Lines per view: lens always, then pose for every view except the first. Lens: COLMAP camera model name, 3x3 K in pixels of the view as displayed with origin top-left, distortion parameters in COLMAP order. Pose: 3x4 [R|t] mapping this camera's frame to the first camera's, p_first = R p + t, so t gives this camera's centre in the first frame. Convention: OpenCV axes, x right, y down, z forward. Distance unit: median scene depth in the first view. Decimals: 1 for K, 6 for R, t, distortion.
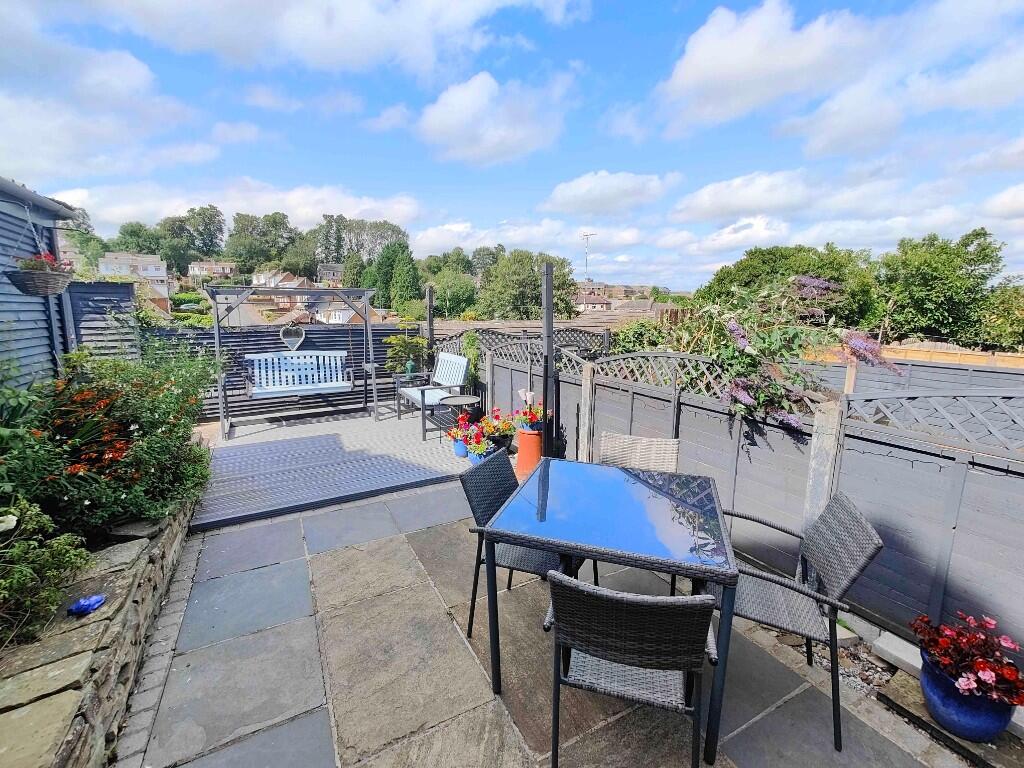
lens RADIAL K [[451.3, 0, 506.8], [0, 451.3, 377.3], [0, 0, 1]] dist [0.010679, -0.000568]
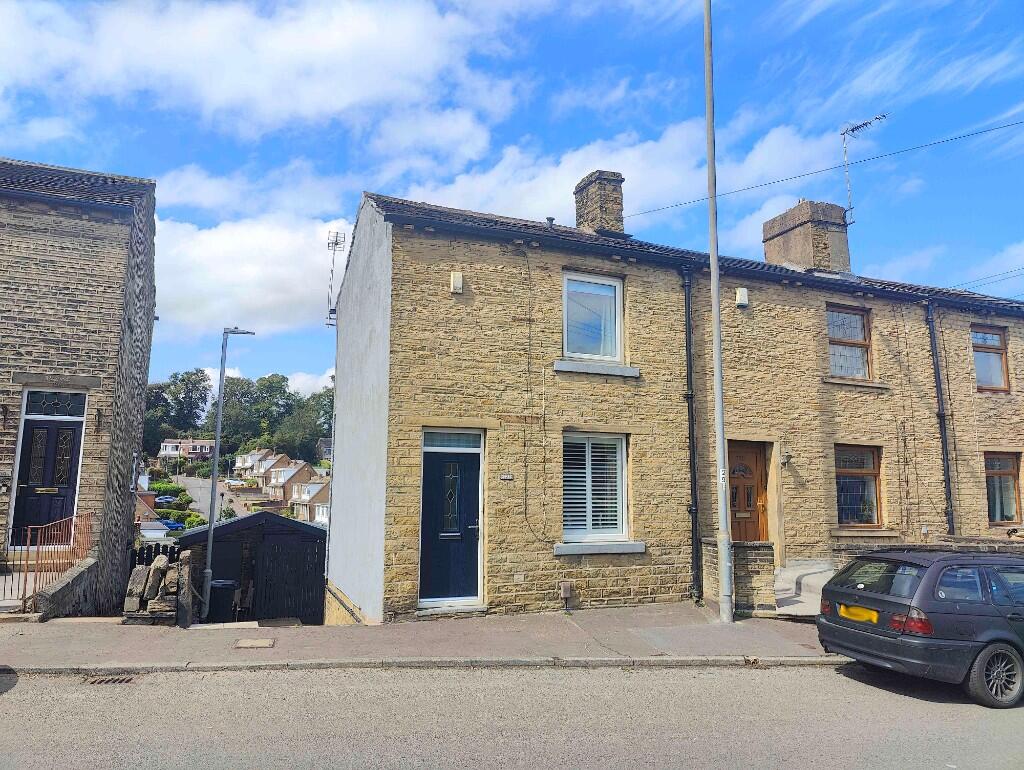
lens RADIAL K [[725.2, 0, 516.9], [0, 725.2, 381.3], [0, 0, 1]] dist [0.052013, -0.000532]
pose [[0.994439, -0.002829, -0.105274, 0.059062], [-0.028673, 0.954601, -0.296504, 0.012397], [0.101333, 0.297873, 0.949212, -0.220615]]
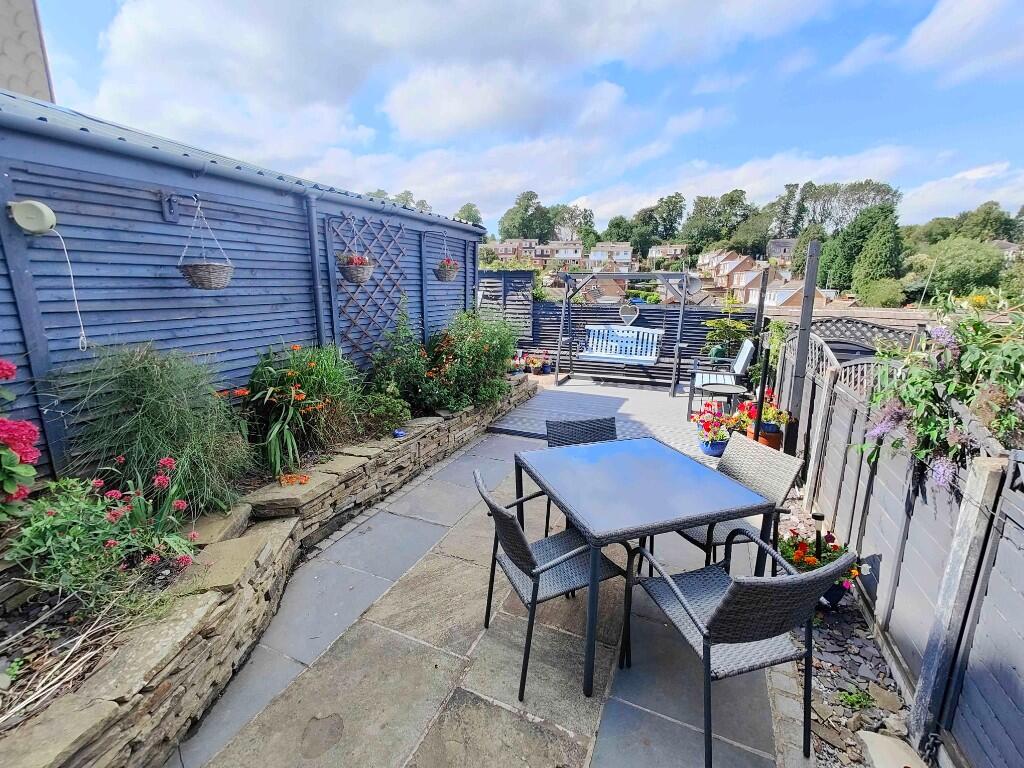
lens RADIAL K [[451.3, 0, 514.1], [0, 451.3, 384.8], [0, 0, 1]] dist [0.010679, -0.000568]
pose [[0.629642, 0.178886, -0.756010, 0.019847], [-0.133175, 0.983578, 0.121818, -0.000831], [0.765386, 0.023979, 0.643125, 0.001738]]
